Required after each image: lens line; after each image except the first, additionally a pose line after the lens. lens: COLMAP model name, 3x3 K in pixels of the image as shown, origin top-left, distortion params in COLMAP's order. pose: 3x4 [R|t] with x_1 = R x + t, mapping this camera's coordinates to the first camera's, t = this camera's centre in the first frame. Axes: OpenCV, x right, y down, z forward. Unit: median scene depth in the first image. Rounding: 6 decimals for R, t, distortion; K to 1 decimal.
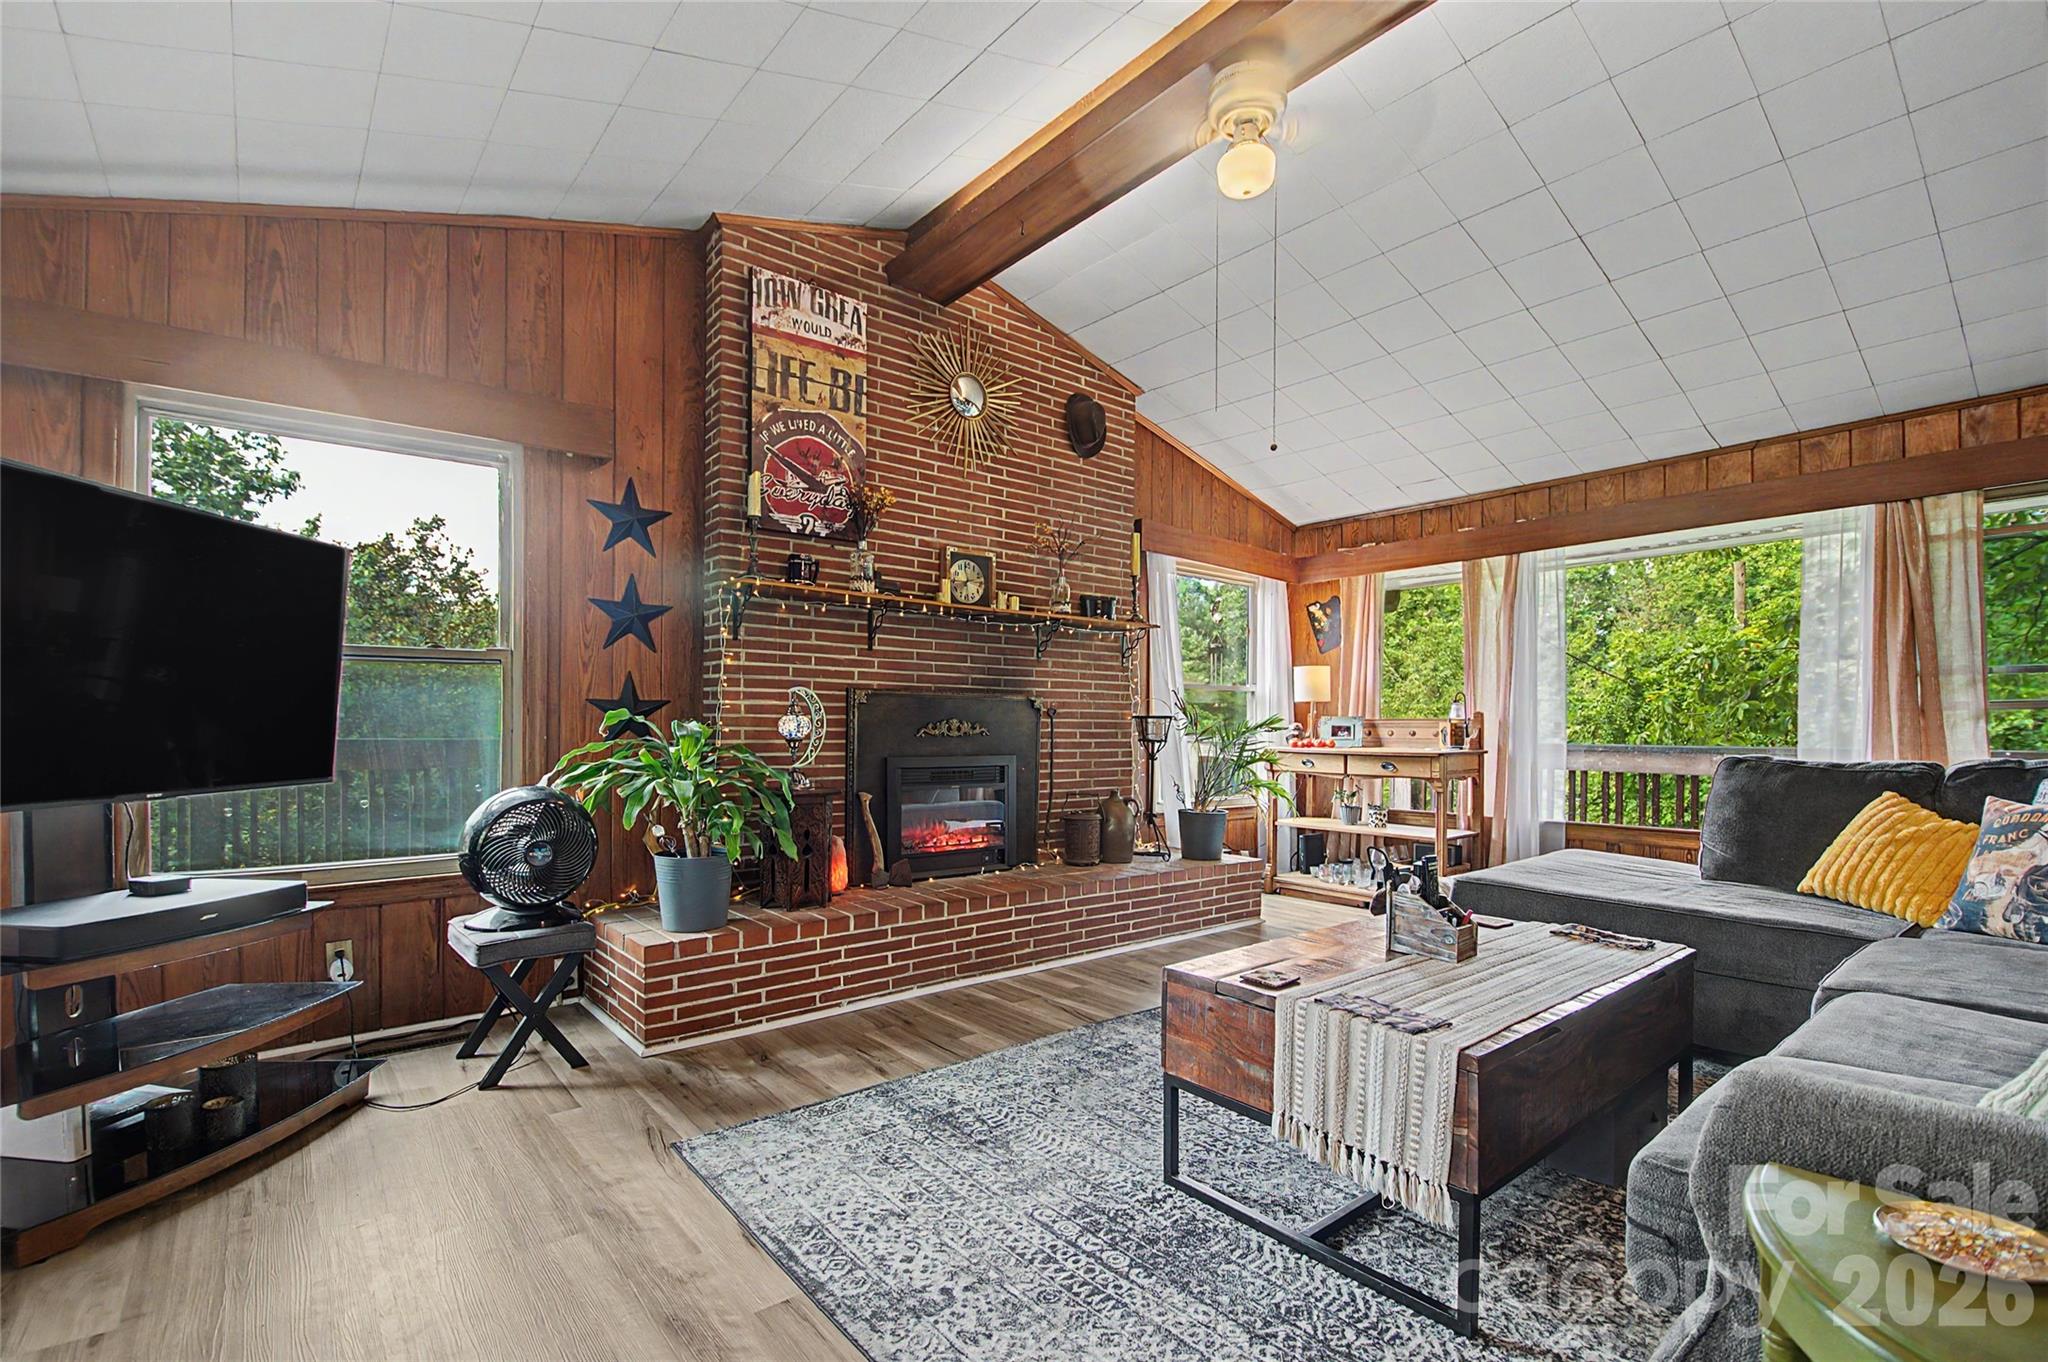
lens RADIAL K [[926.6, 0, 1025.0], [0, 926.6, 731.1], [0, 0, 1]] dist [0.011768, -0.018333]
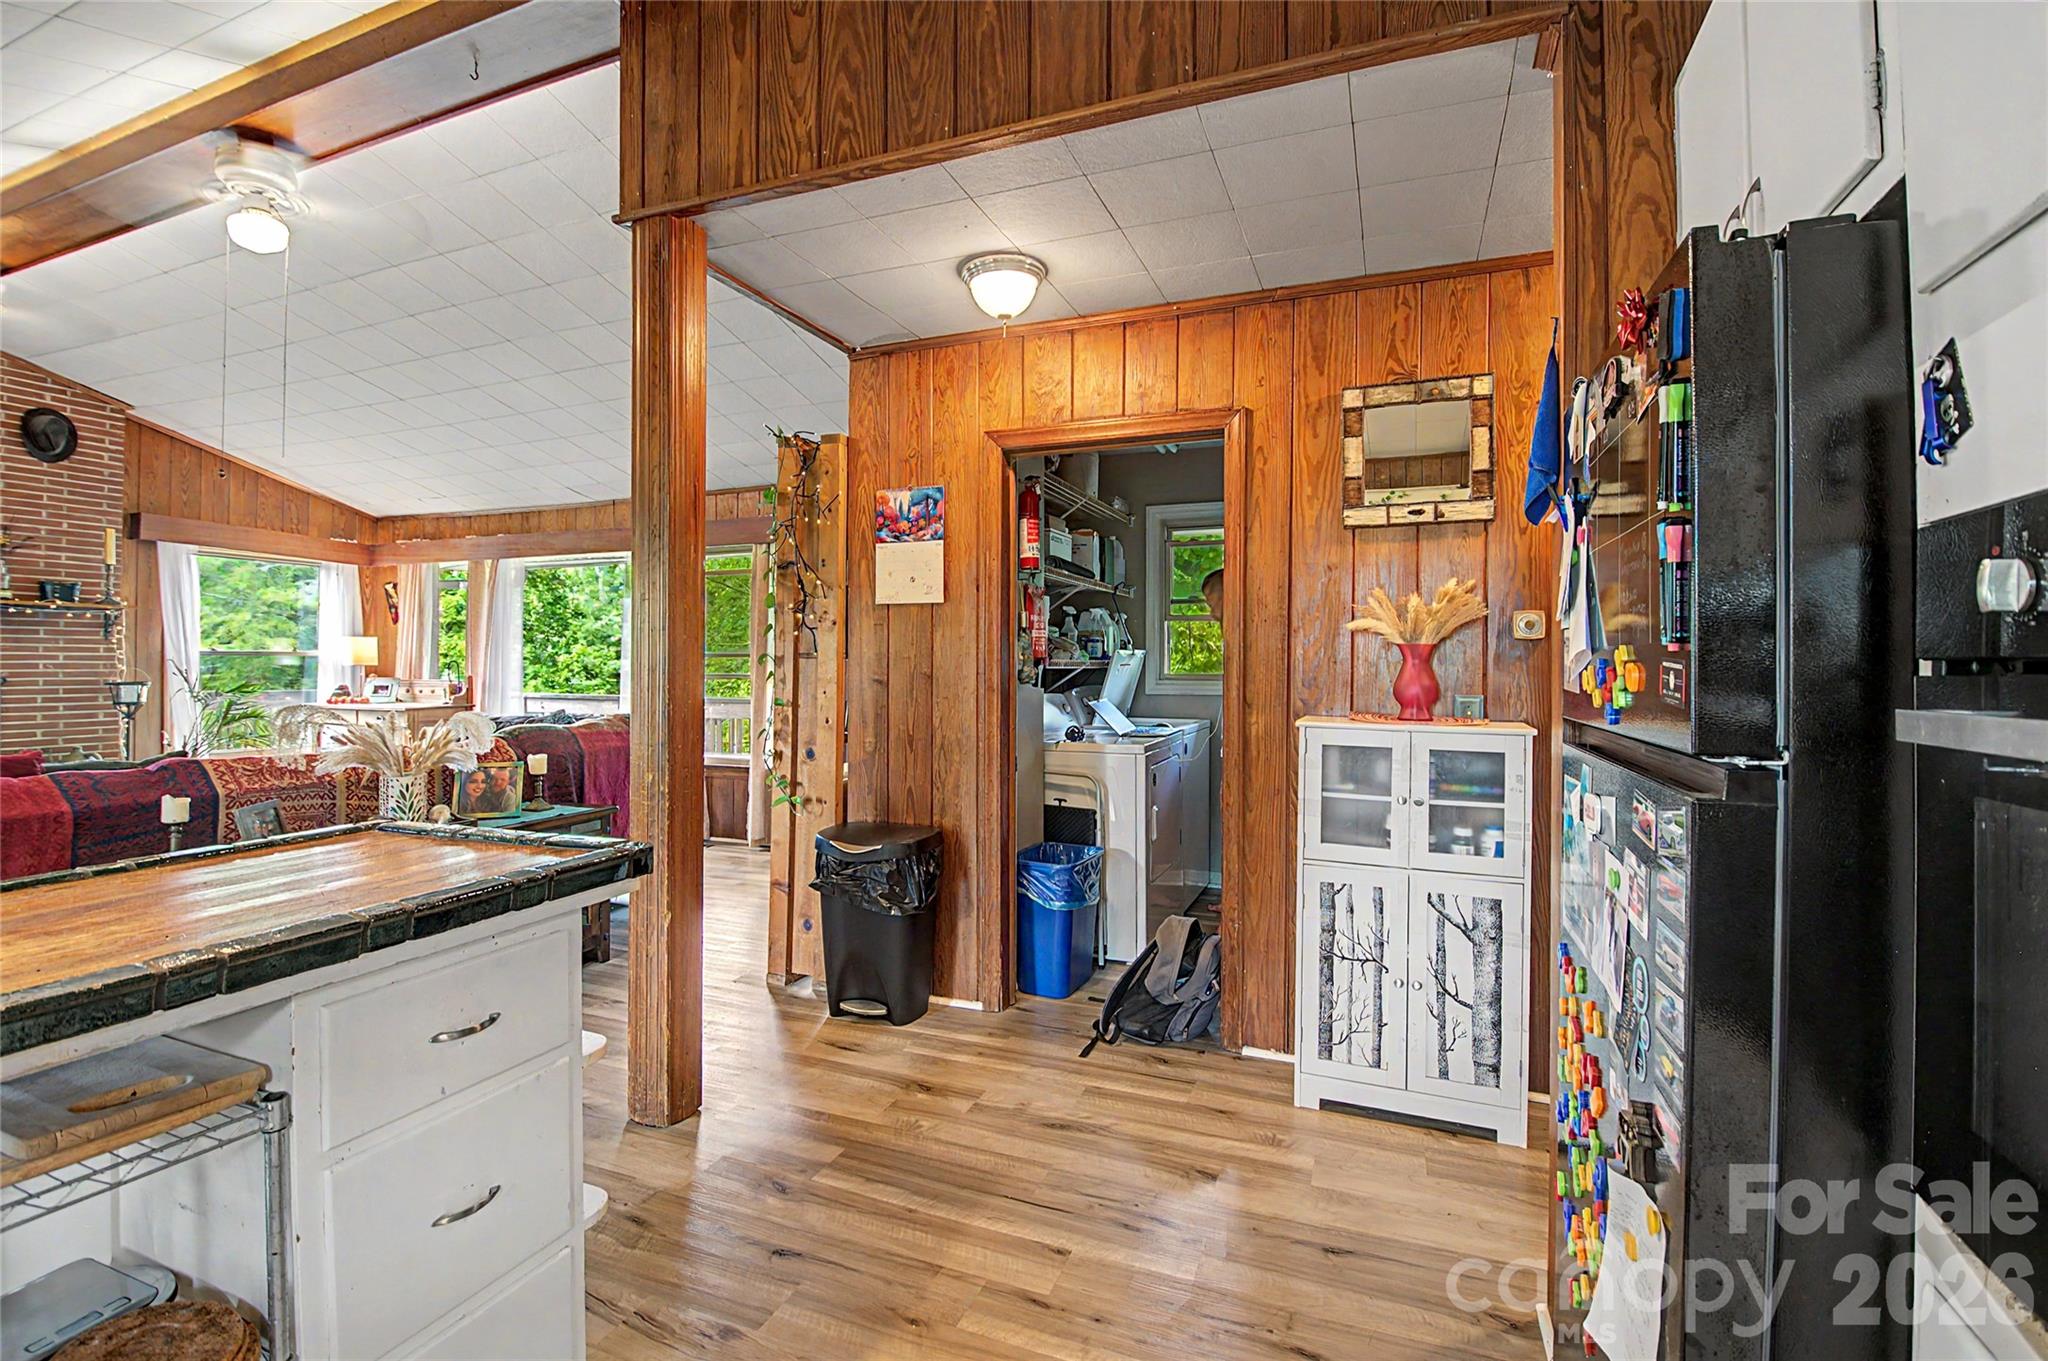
lens RADIAL K [[928.4, 0, 1022.6], [0, 928.4, 661.2], [0, 0, 1]] dist [0.015620, -0.024189]
pose [[0.873842, -0.000793, 0.486209, 0.704069], [0.003725, 0.999980, -0.005065, -0.041532], [-0.486195, 0.006237, 0.873828, -0.734321]]
